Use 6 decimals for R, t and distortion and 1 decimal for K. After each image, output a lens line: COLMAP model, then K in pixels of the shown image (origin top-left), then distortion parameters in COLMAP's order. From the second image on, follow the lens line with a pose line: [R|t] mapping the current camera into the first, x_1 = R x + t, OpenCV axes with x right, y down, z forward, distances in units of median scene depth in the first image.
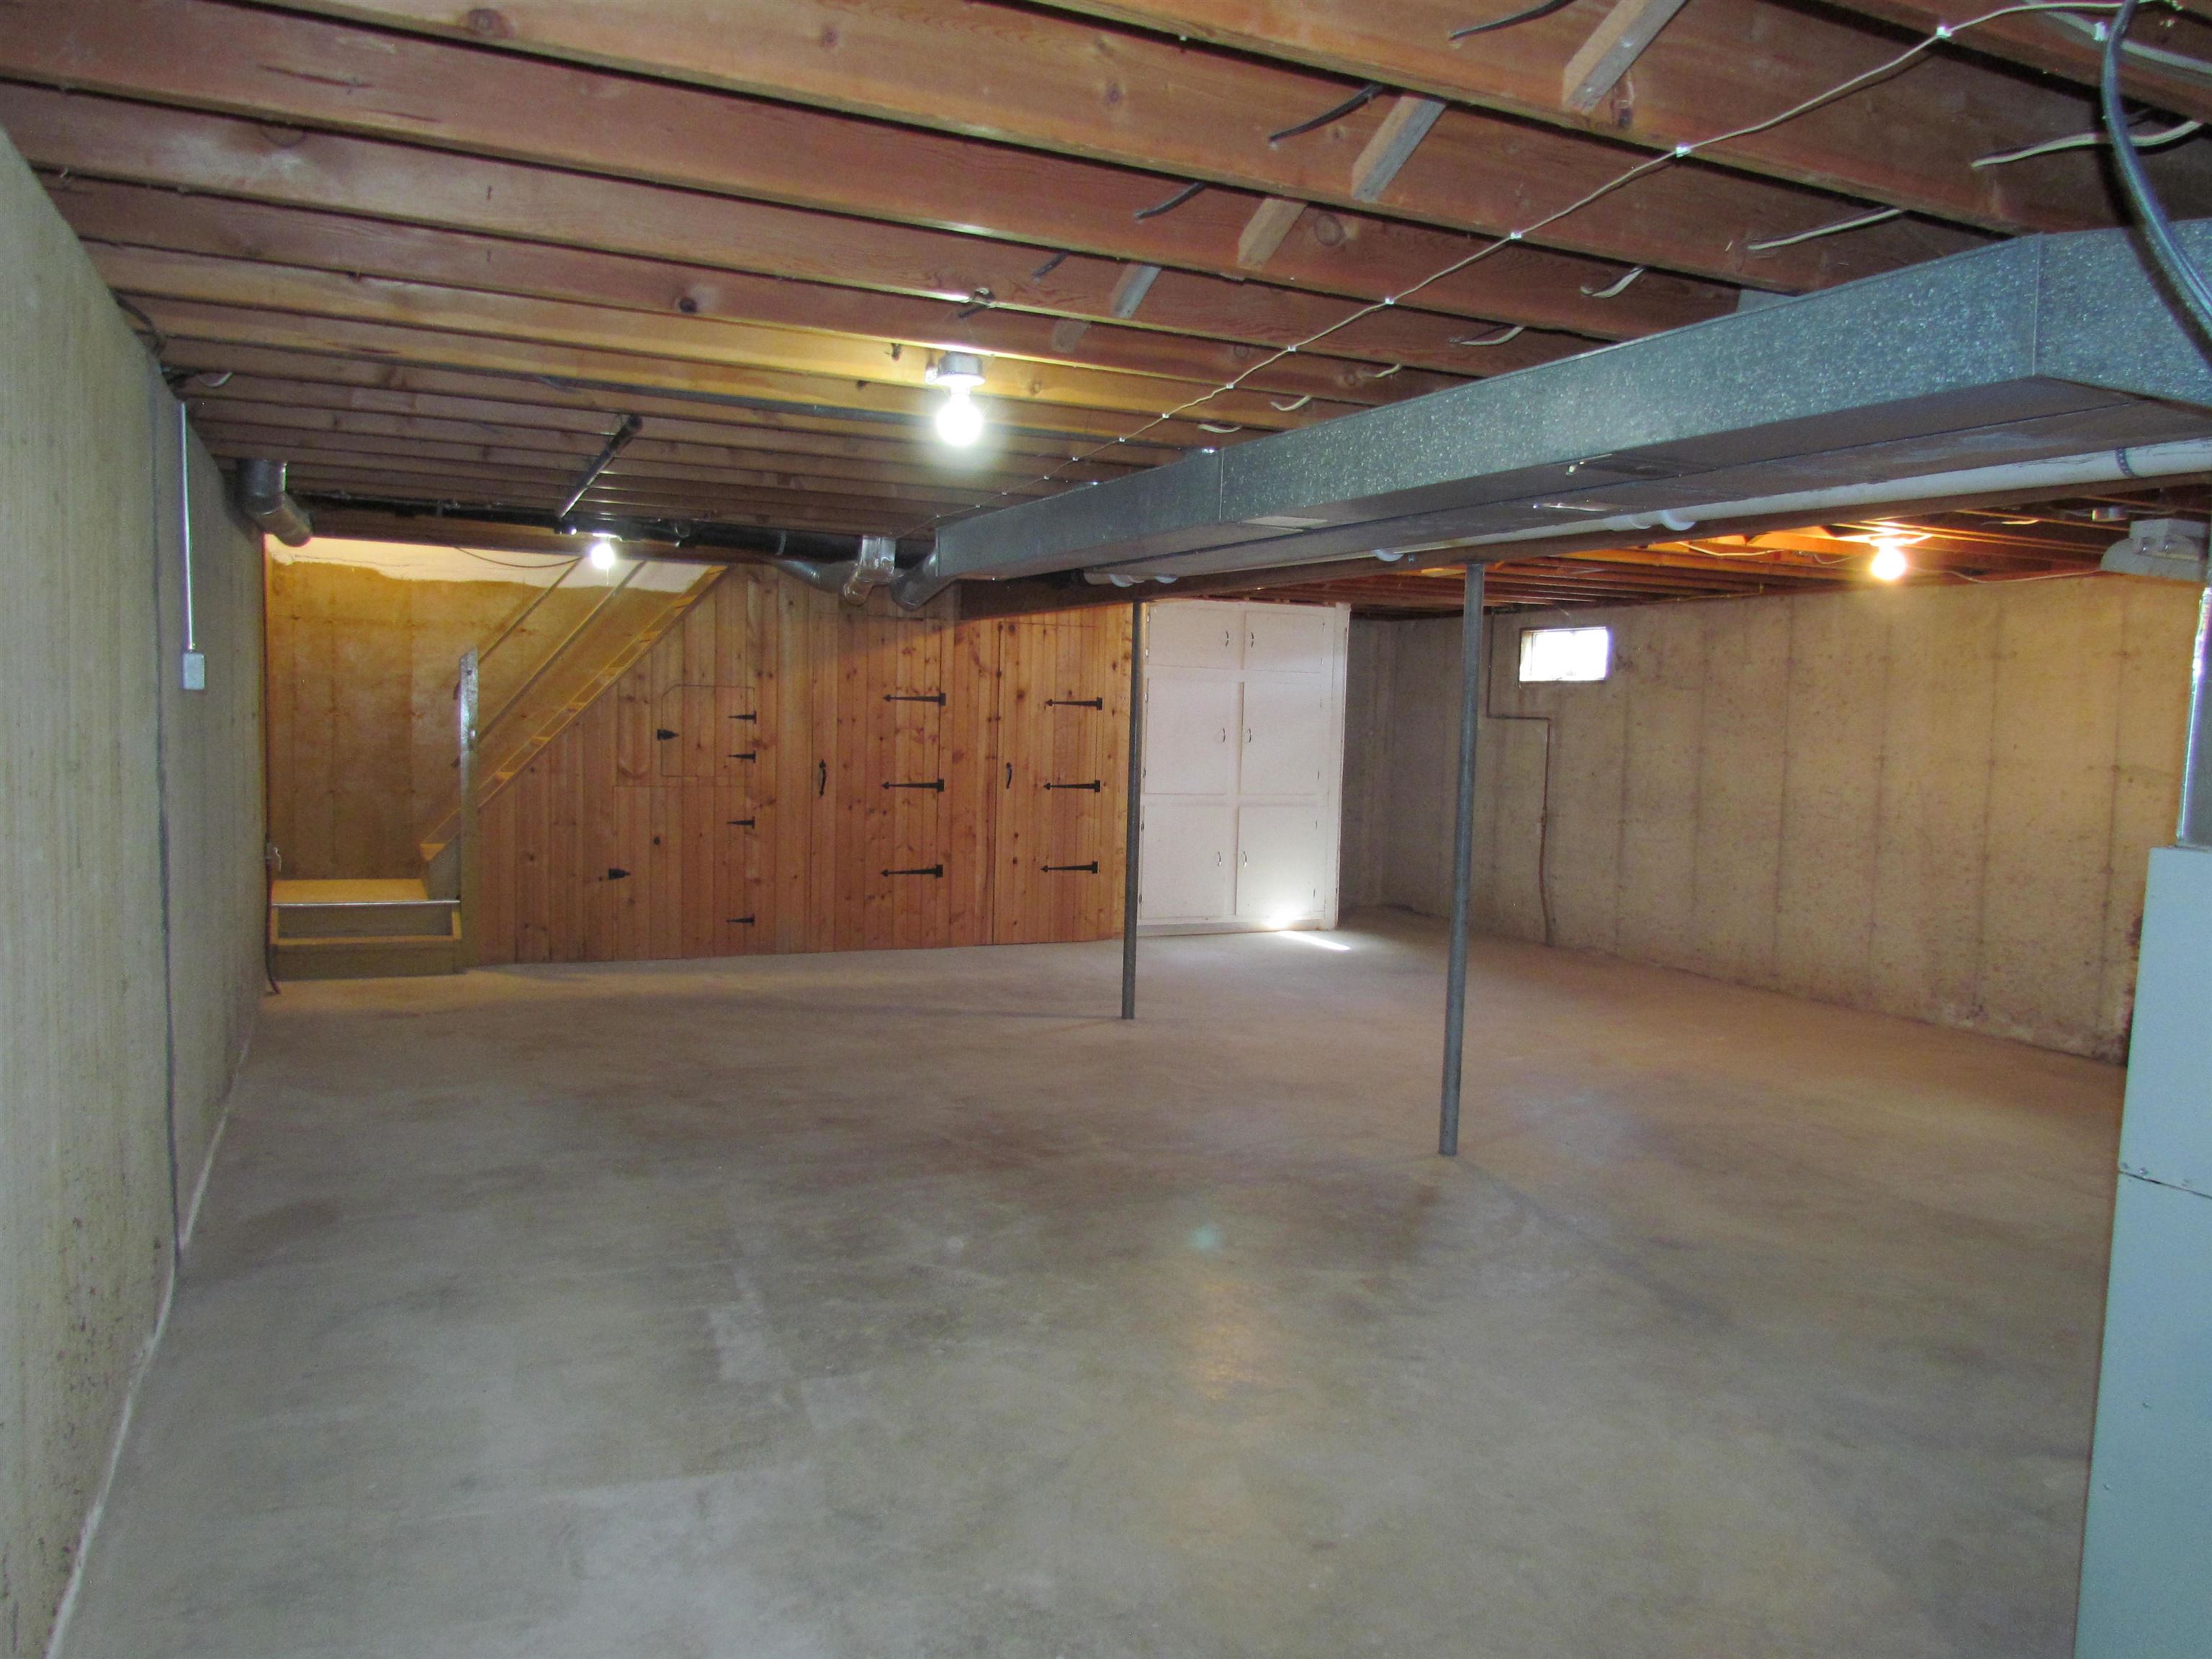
lens RADIAL K [[1568.4, 0, 1098.3], [0, 1568.4, 835.7], [0, 0, 1]] dist [-0.033526, -0.001846]
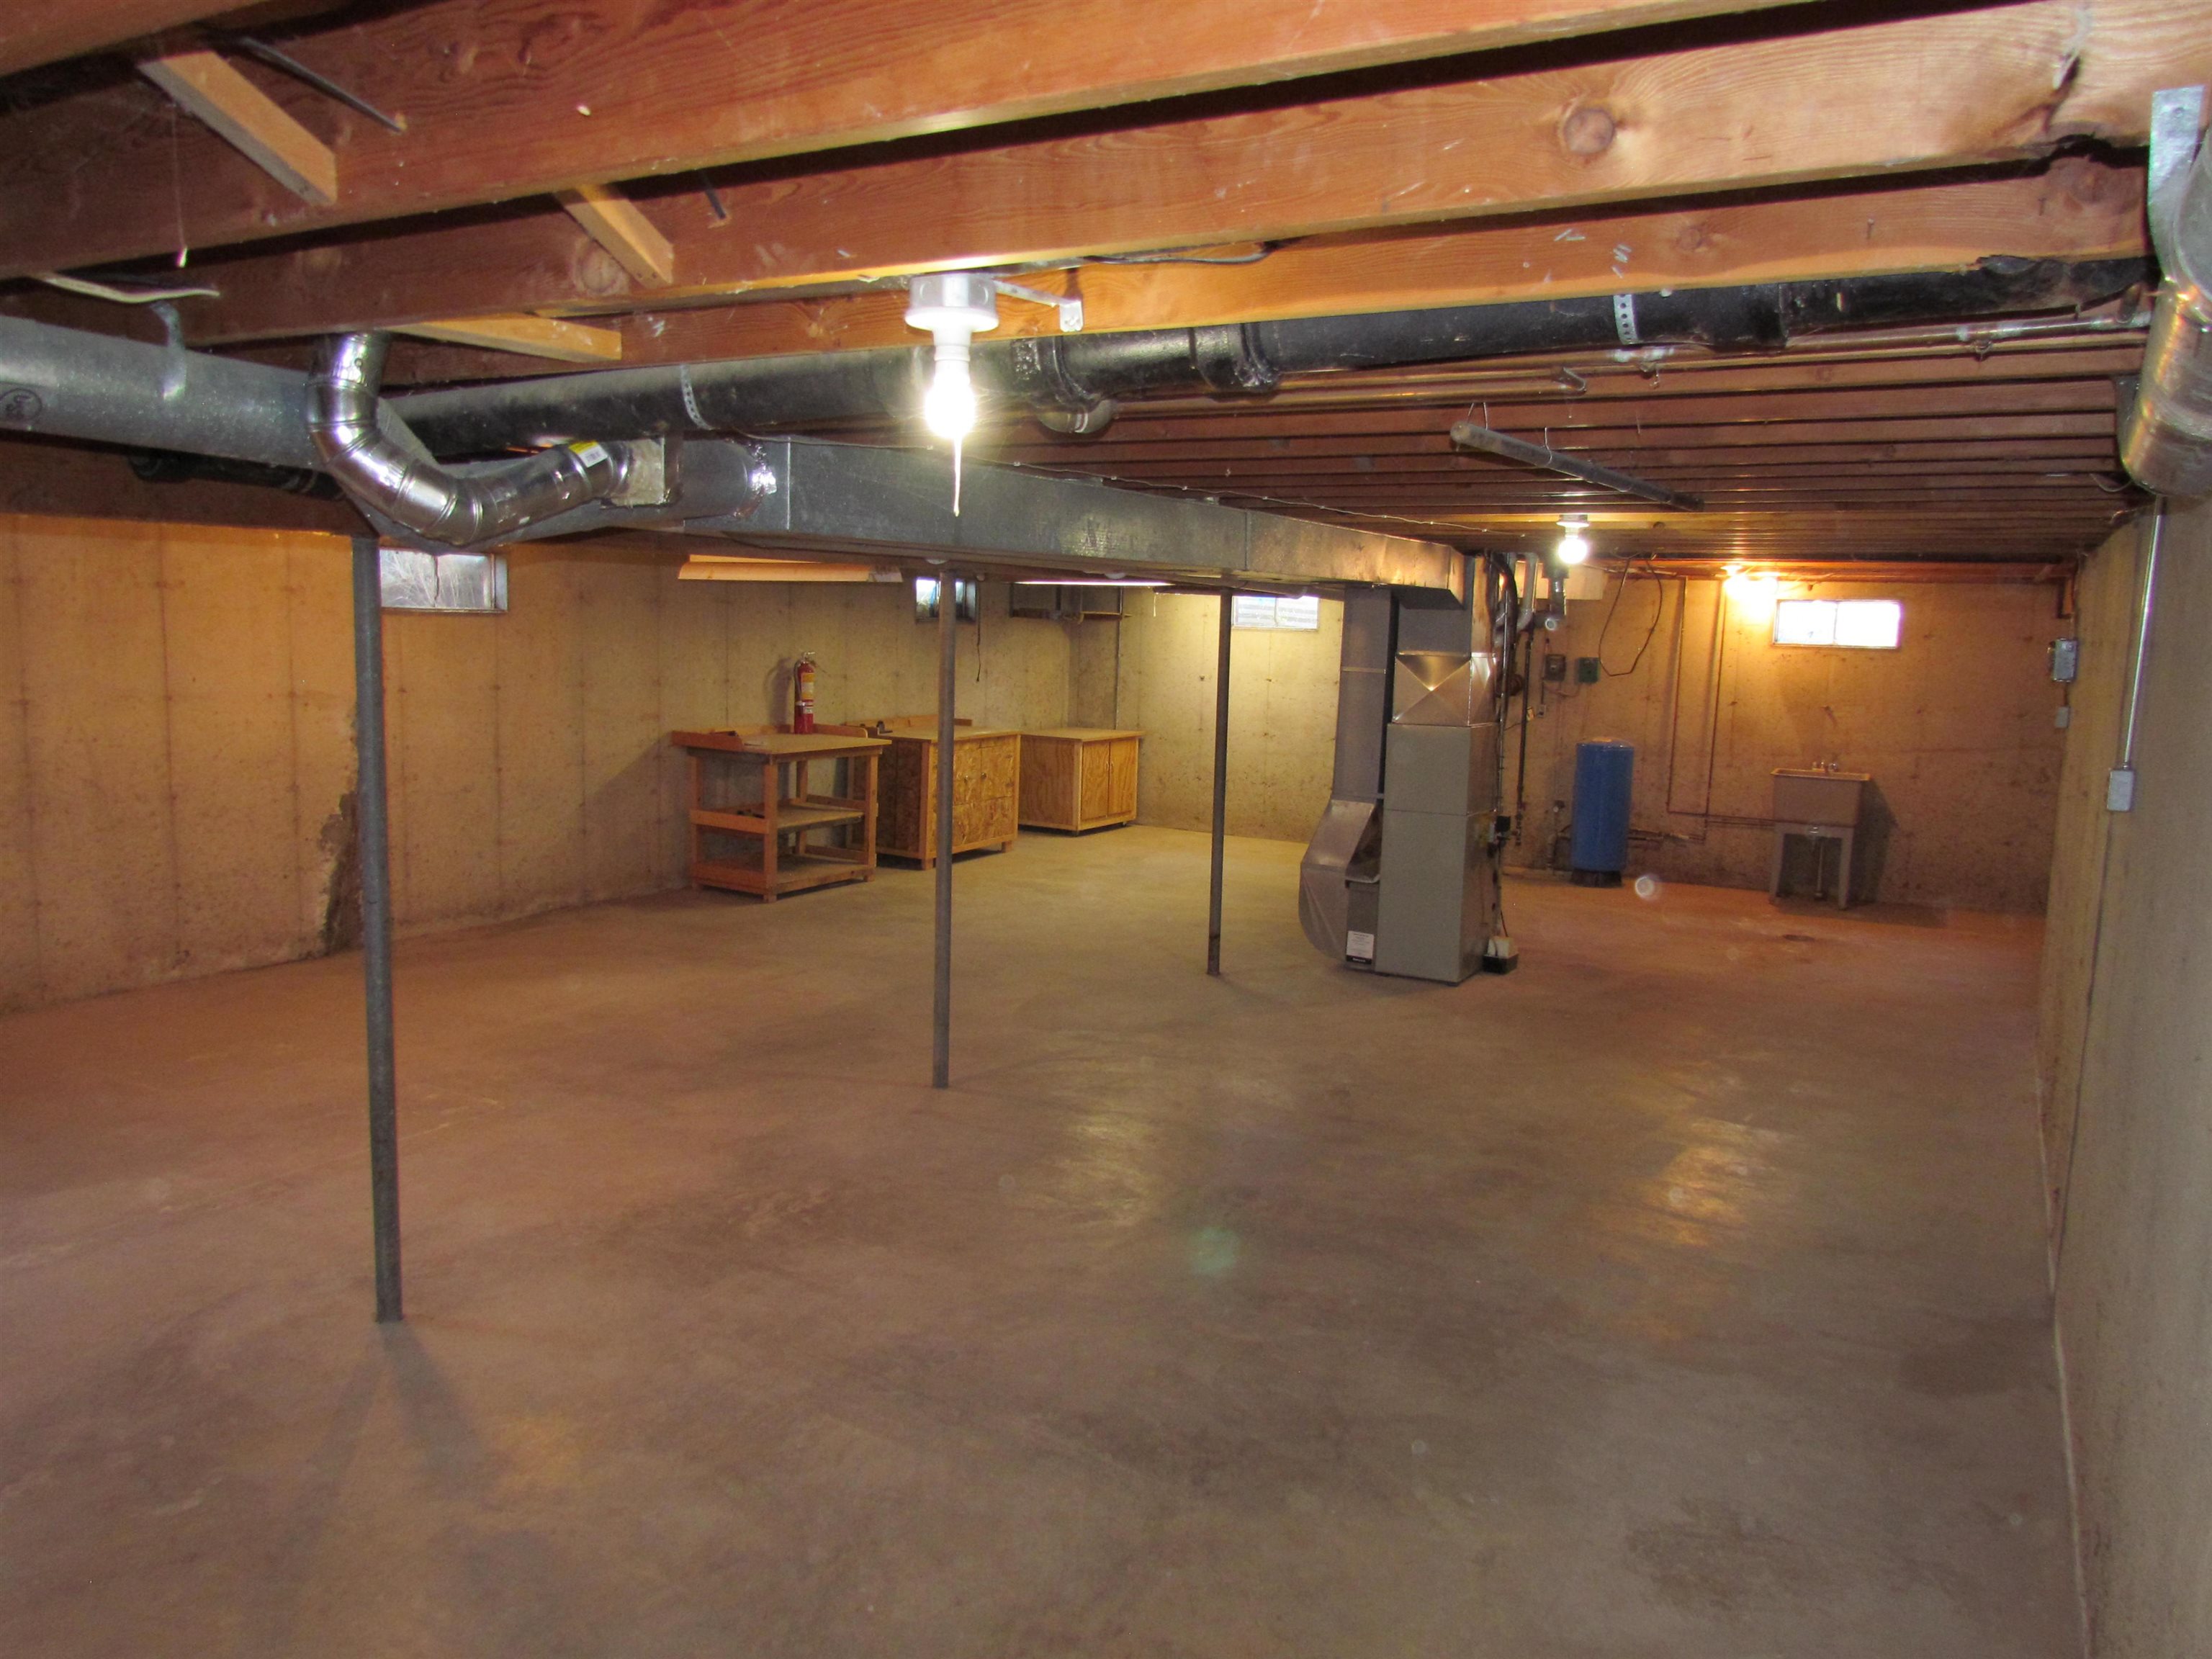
lens RADIAL K [[1568.4, 0, 1098.3], [0, 1568.4, 835.7], [0, 0, 1]] dist [-0.033526, -0.001846]
pose [[-0.583711, -0.155974, 0.796840, -0.530608], [0.012305, 0.979564, 0.200754, -0.150266], [-0.811869, 0.126987, -0.569863, 1.109507]]
